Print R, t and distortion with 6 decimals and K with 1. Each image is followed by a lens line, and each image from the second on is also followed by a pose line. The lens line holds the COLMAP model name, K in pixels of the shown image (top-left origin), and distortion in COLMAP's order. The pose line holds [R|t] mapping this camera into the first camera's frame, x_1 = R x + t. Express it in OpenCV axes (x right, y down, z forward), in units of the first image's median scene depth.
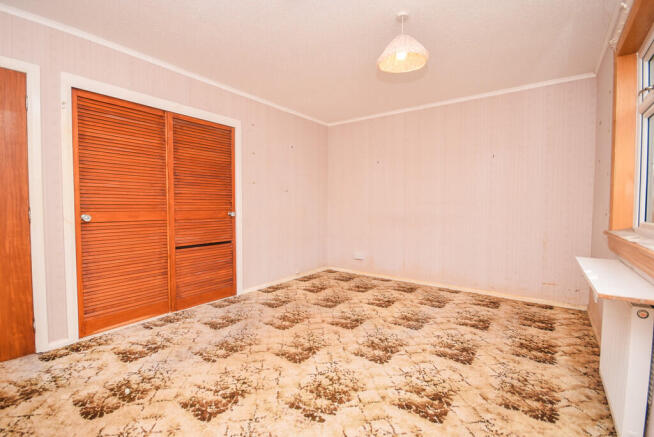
lens RADIAL K [[296.4, 0, 325.8], [0, 296.4, 217.1], [0, 0, 1]] dist [0.001118, -0.000565]
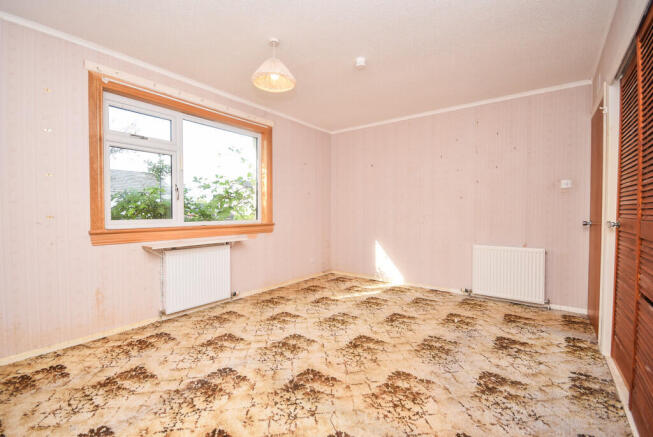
lens RADIAL K [[296.0, 0, 325.2], [0, 296.0, 215.6], [0, 0, 1]] dist [0.001118, -0.000565]
pose [[-0.999911, -0.004597, 0.012488, 0.043278], [-0.003936, 0.998615, 0.052460, -0.072802], [-0.012712, 0.052406, -0.998545, 2.038856]]
